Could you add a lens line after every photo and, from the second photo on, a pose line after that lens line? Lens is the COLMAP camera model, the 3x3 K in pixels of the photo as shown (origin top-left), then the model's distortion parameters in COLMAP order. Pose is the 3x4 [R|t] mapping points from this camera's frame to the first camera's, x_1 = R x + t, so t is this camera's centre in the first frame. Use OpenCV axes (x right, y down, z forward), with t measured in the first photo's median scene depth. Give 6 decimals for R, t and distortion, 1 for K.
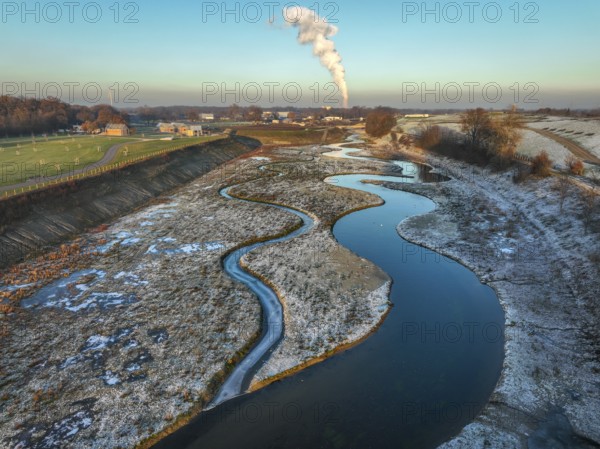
lens RADIAL K [[412.4, 0, 300.0], [0, 412.4, 224.5], [0, 0, 1]] dist [0.002180, 0.002737]
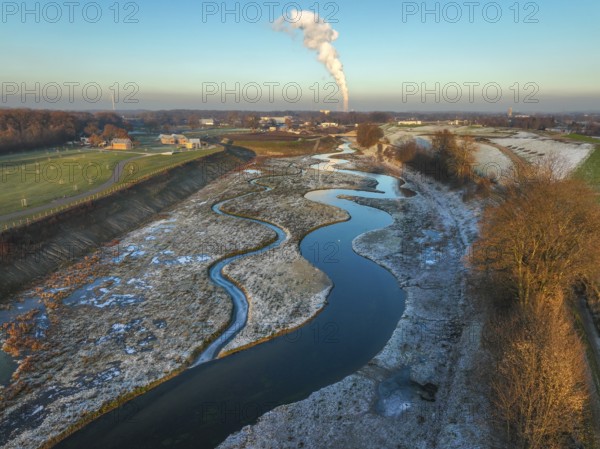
lens RADIAL K [[412.4, 0, 300.0], [0, 412.4, 224.5], [0, 0, 1]] dist [0.002180, 0.002737]
pose [[0.999995, 0.002132, -0.002248, 0.101631], [-0.002135, 0.999997, -0.001463, -0.053994], [0.002245, 0.001467, 0.999996, -0.302549]]
